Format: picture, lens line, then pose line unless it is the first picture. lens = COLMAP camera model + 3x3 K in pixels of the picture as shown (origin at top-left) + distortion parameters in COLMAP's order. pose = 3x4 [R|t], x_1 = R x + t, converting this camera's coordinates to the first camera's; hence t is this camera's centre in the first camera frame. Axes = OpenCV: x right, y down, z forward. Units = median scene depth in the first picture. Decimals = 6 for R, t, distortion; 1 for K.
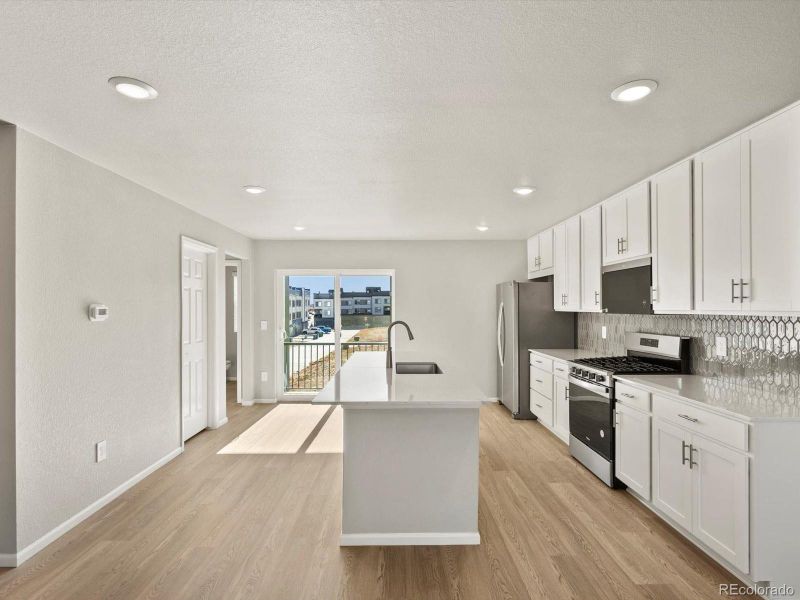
lens RADIAL K [[407.0, 0, 403.9], [0, 407.0, 304.0], [0, 0, 1]] dist [0.001440, -0.000384]
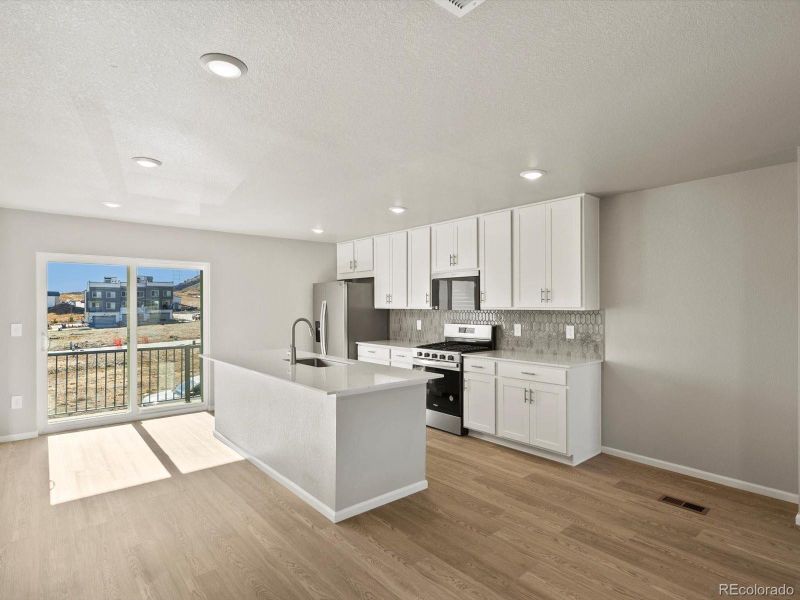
lens RADIAL K [[429.7, 0, 400.0], [0, 429.7, 300.0], [0, 0, 1]] dist [-0.002666, -0.000249]
pose [[0.774216, 0.008800, 0.632860, -0.520251], [-0.005979, 0.999960, -0.006590, 0.001110], [-0.632893, 0.001318, 0.774238, -0.002409]]
